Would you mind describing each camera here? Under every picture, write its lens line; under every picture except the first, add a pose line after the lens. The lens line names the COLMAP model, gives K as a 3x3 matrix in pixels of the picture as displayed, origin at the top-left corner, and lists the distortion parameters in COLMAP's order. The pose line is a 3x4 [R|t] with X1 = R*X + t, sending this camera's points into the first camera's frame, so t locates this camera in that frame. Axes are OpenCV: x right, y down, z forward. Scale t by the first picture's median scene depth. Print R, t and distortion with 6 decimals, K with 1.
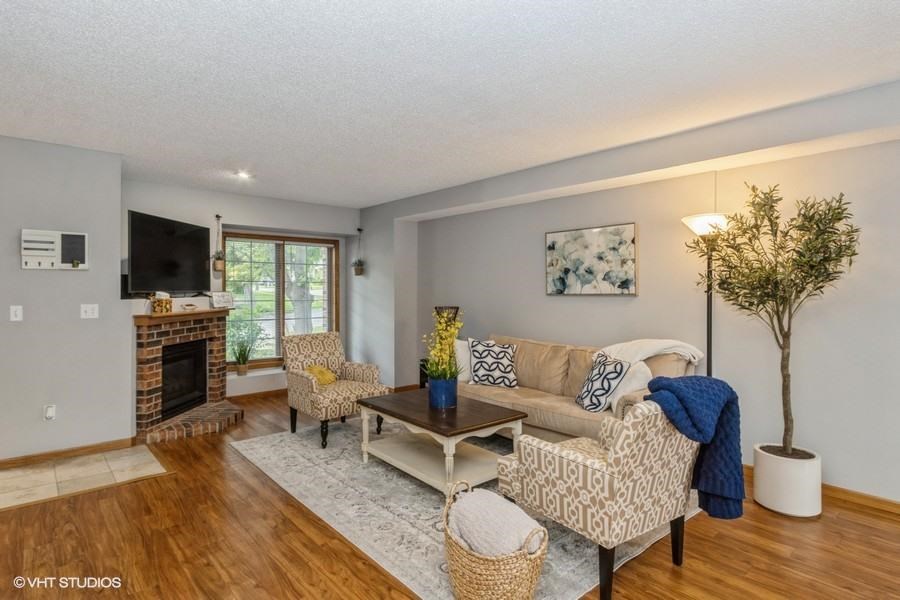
lens RADIAL K [[493.5, 0, 445.2], [0, 493.5, 279.0], [0, 0, 1]] dist [0.032520, -0.000121]
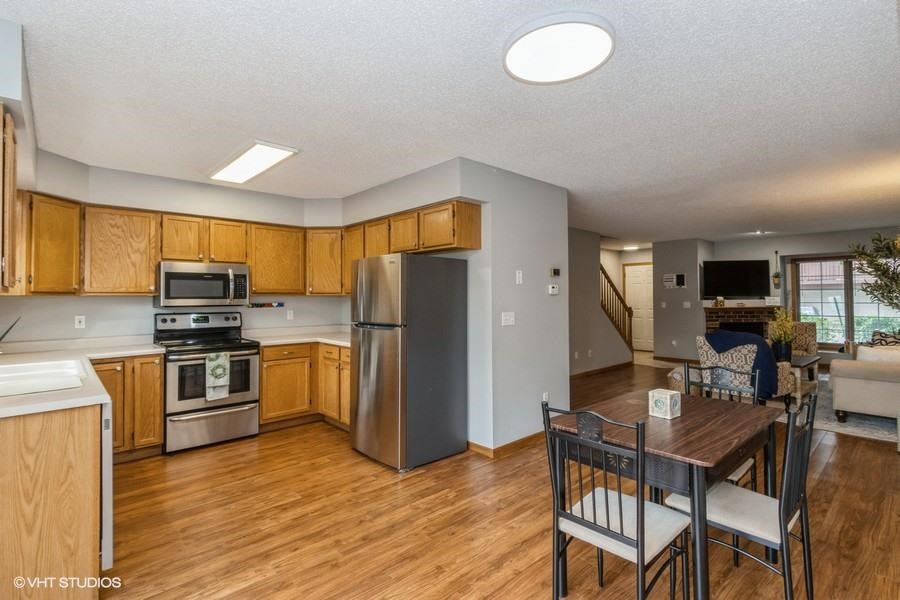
lens RADIAL K [[426.0, 0, 449.7], [0, 426.0, 289.8], [0, 0, 1]] dist [0.006090, -0.001374]
pose [[0.039938, -0.020139, -0.998999, 1.219329], [0.029406, 0.999388, -0.018971, -0.003469], [0.998769, -0.028619, 0.040506, -0.218731]]
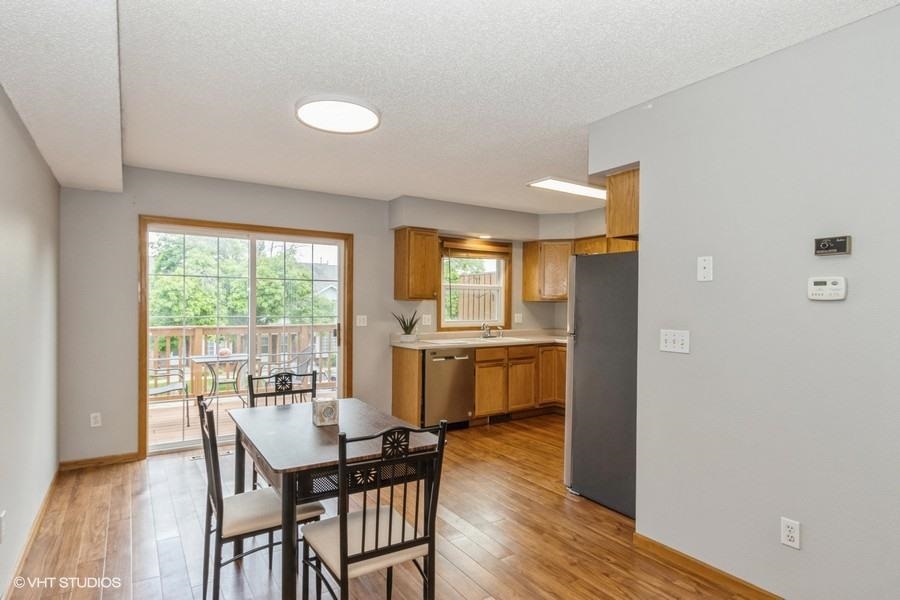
lens RADIAL K [[497.4, 0, 449.7], [0, 497.4, 307.9], [0, 0, 1]] dist [0.015745, 0.000021]
pose [[-0.992690, -0.008893, 0.120365, 0.575217], [-0.010253, 0.999890, -0.010679, 0.011672], [-0.120257, -0.011835, -0.992672, 0.535897]]
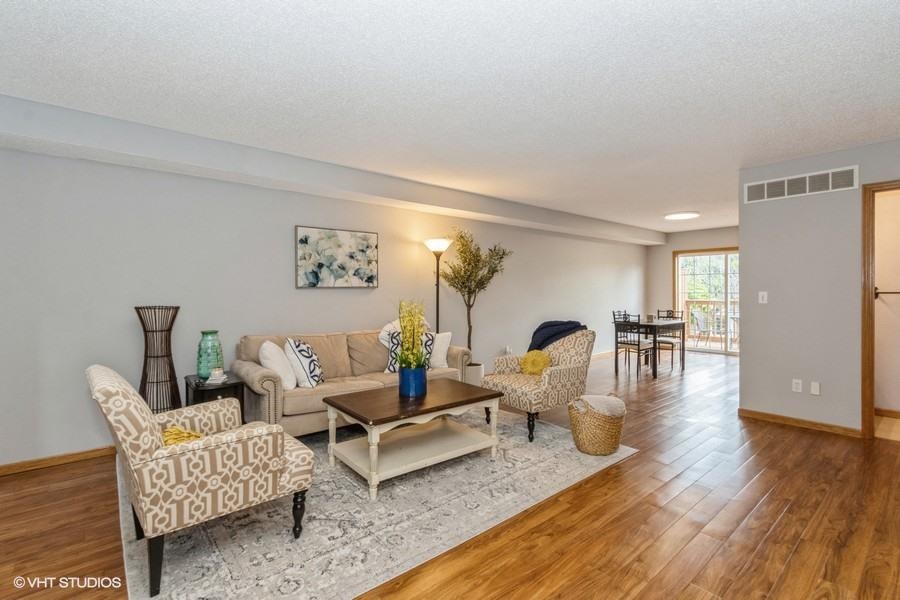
lens RADIAL K [[420.3, 0, 445.2], [0, 420.3, 299.4], [0, 0, 1]] dist [0.001770, -0.000438]
pose [[-0.006081, -0.023786, 0.999699, -0.696901], [-0.017747, 0.999562, 0.023674, 0.031706], [-0.999824, -0.017597, -0.006501, 0.764126]]
